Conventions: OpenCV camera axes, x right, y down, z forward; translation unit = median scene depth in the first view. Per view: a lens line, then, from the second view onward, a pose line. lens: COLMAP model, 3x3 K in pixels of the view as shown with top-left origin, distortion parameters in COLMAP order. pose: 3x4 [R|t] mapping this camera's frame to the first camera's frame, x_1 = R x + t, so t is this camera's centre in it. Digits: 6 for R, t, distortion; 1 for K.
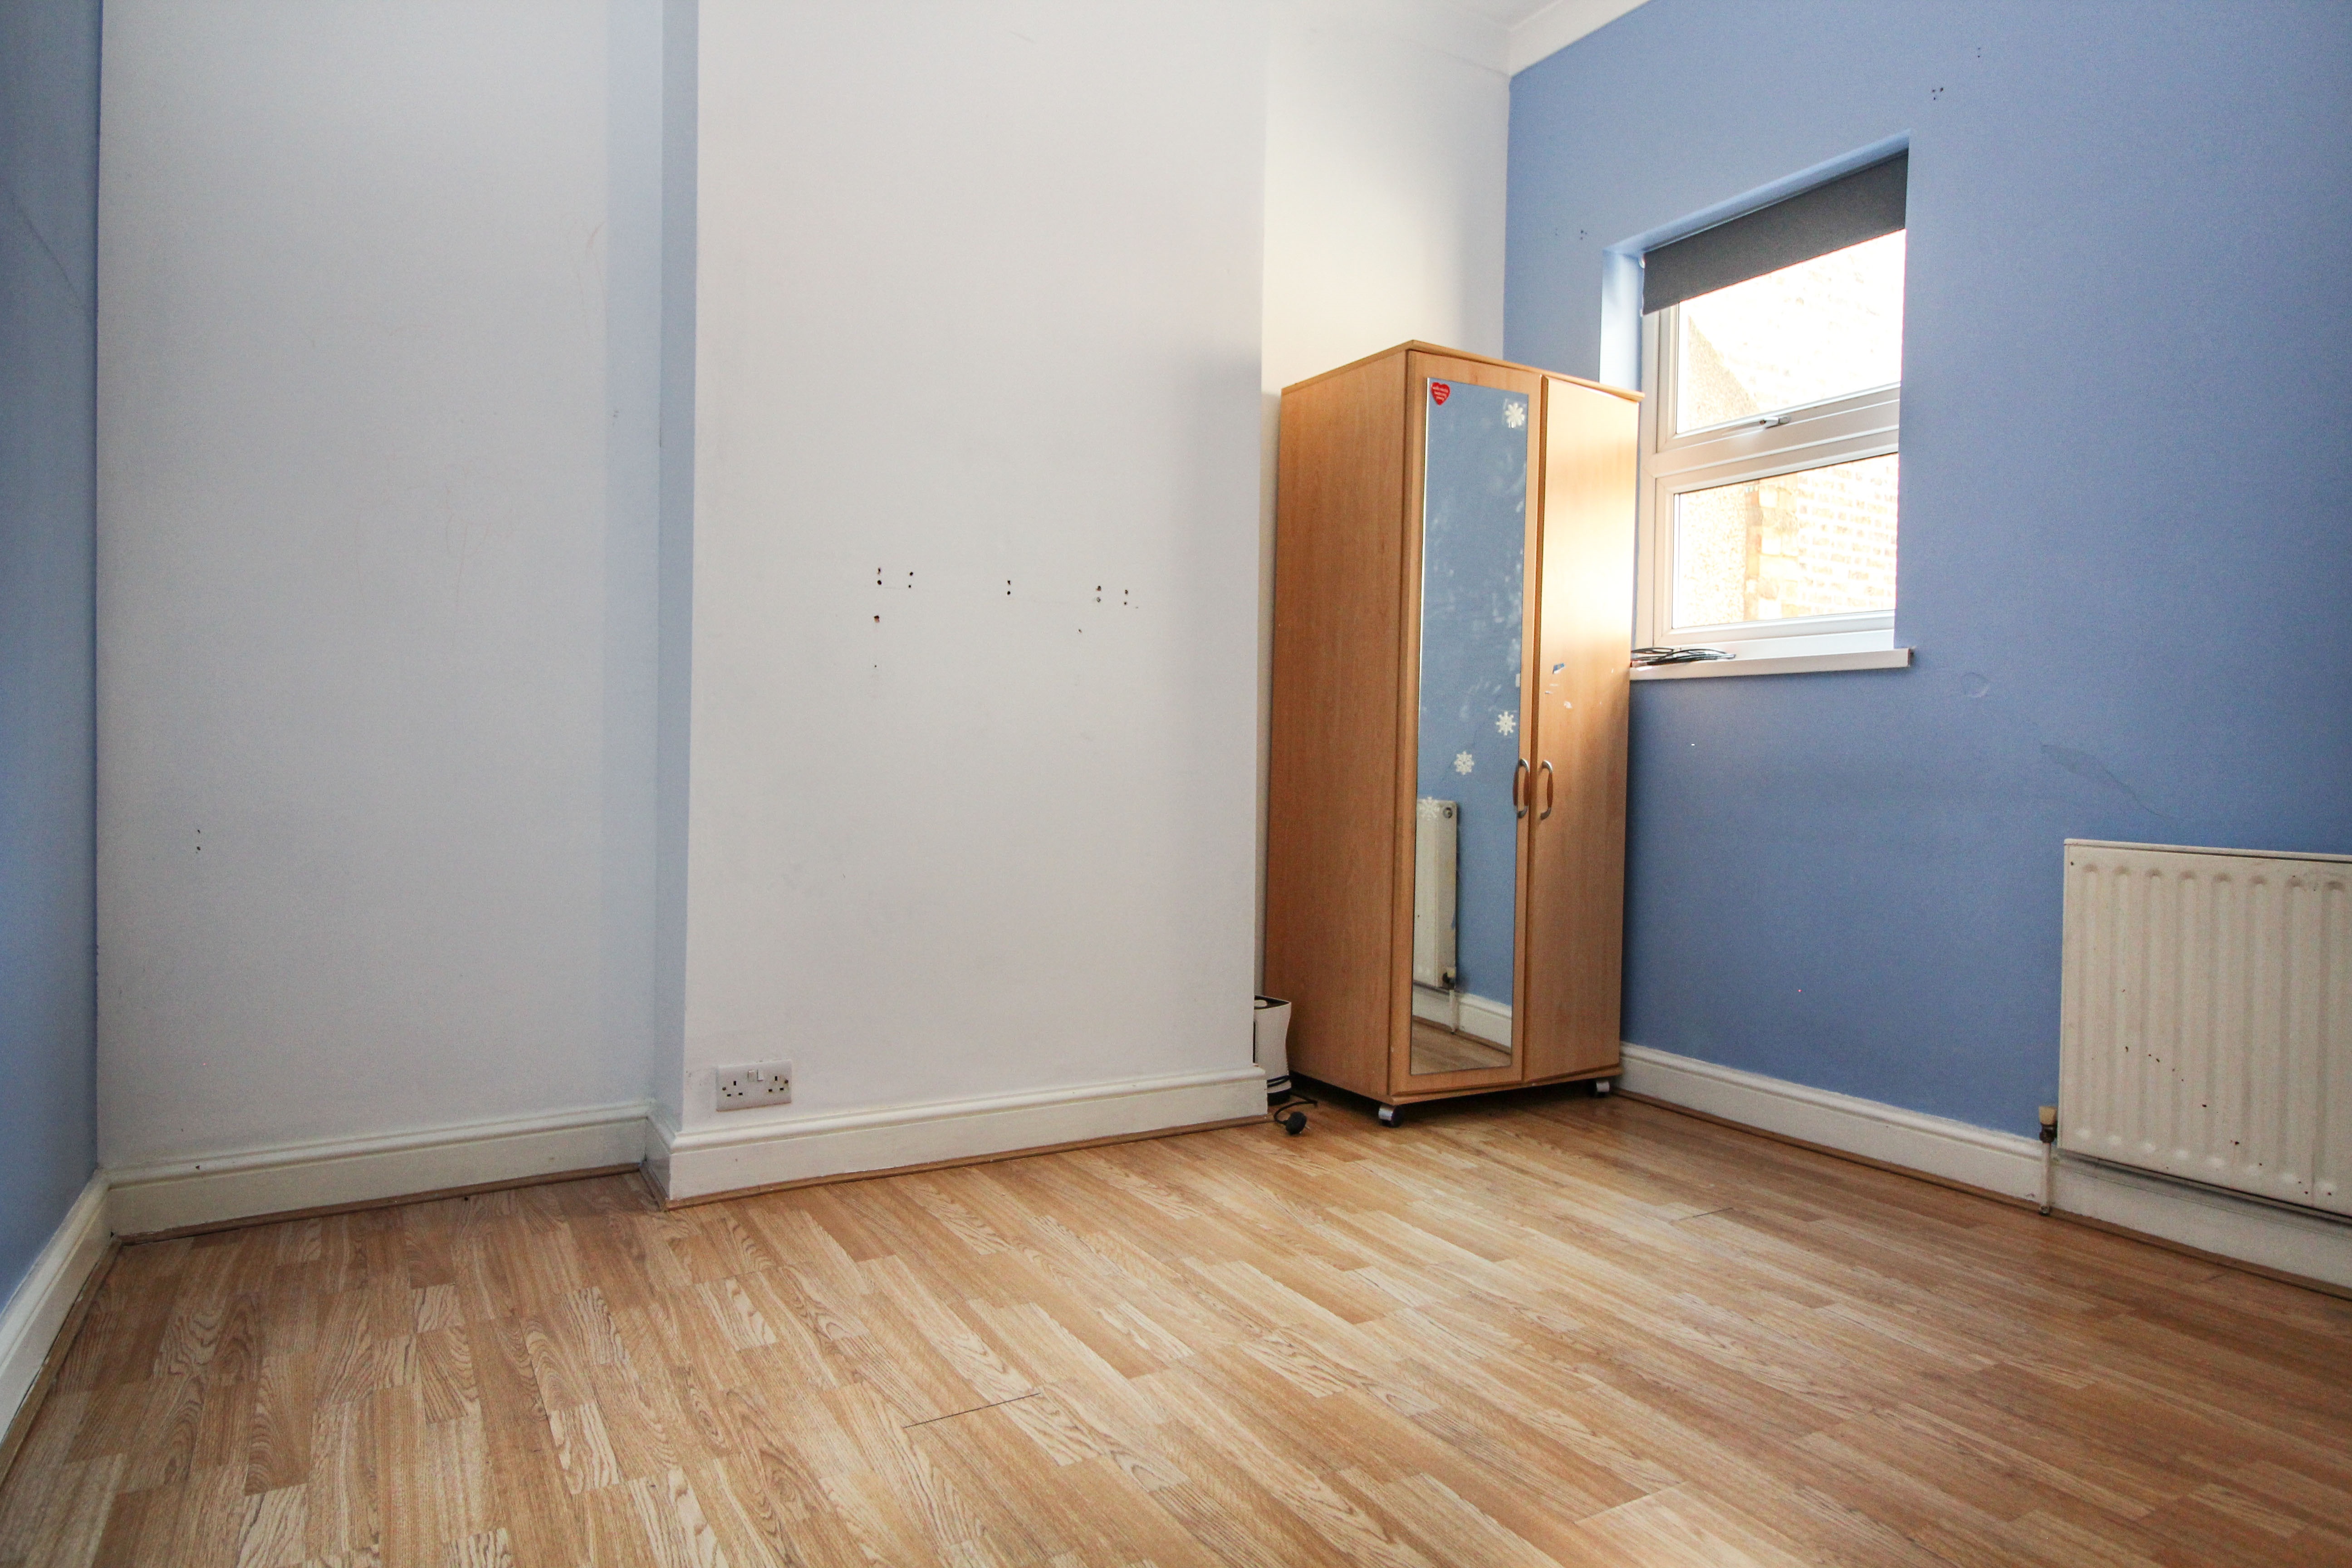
lens RADIAL K [[1395.2, 0, 1176.0], [0, 1395.2, 784.0], [0, 0, 1]] dist [-0.001915, -0.000775]
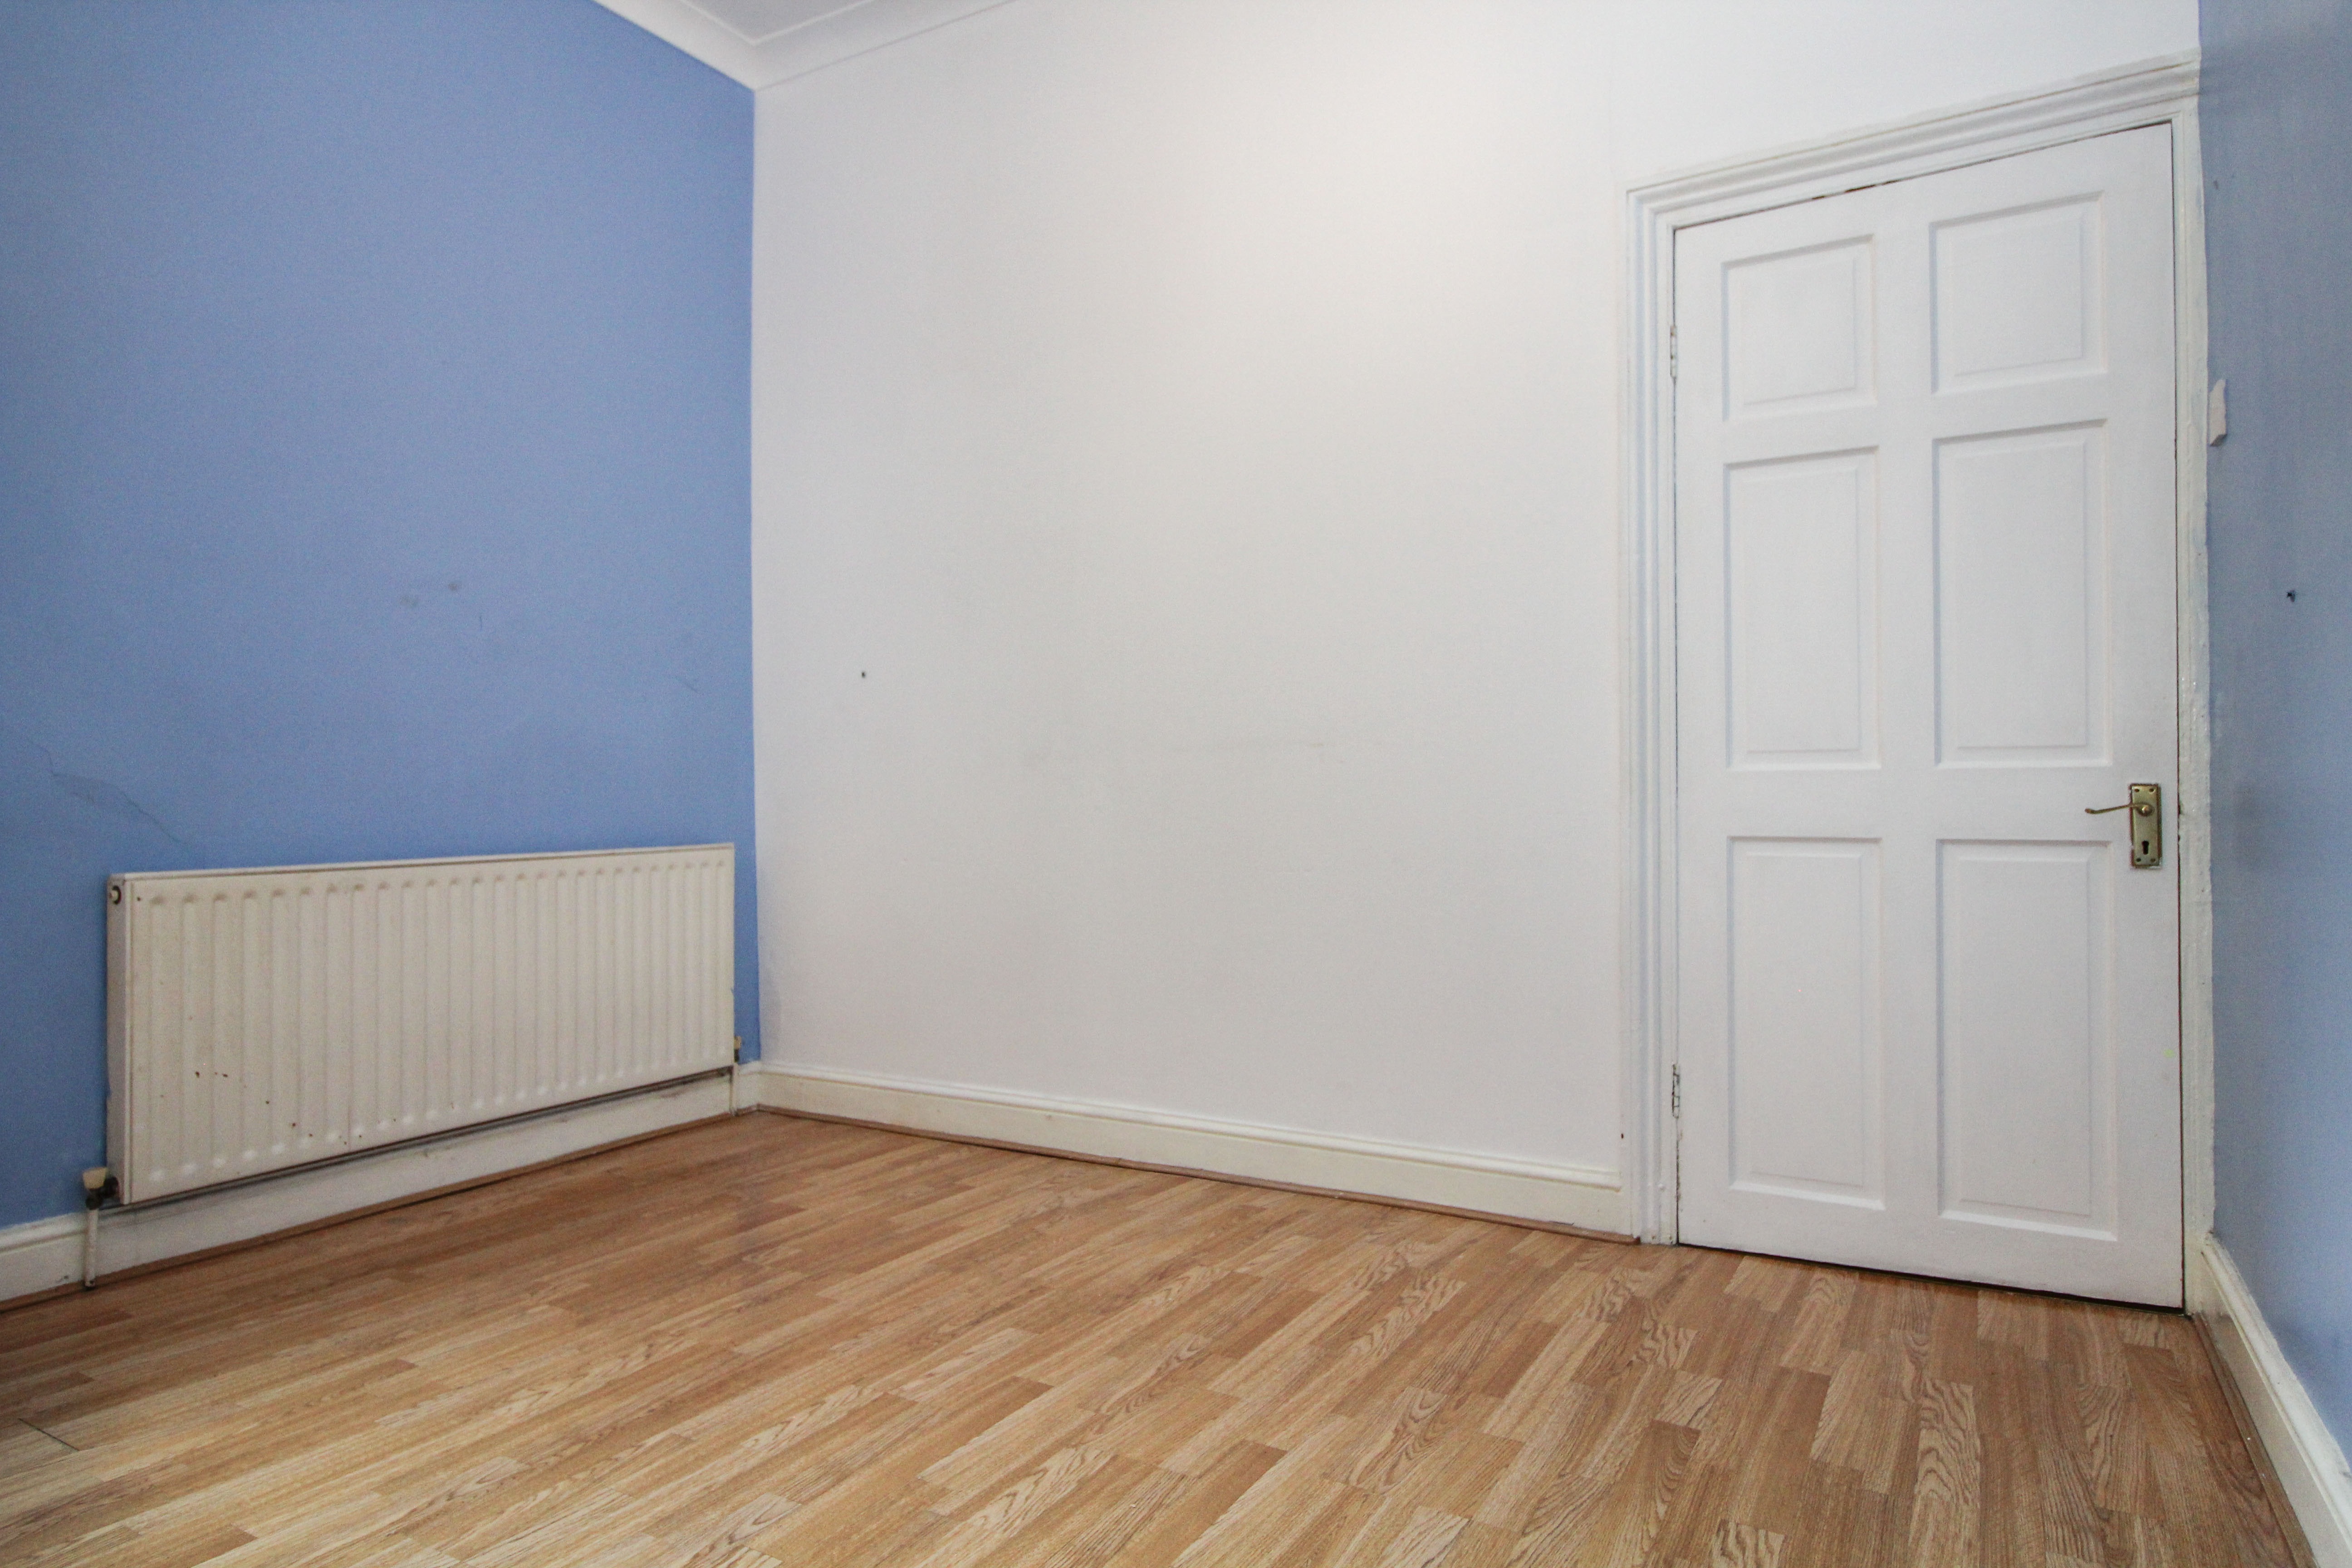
lens RADIAL K [[1352.4, 0, 1176.0], [0, 1352.4, 784.0], [0, 0, 1]] dist [-0.002002, -0.000850]
pose [[-0.479489, -0.011153, 0.877477, -0.638832], [0.017045, 0.999612, 0.022020, -0.037207], [-0.877382, 0.025514, -0.479113, 1.036633]]
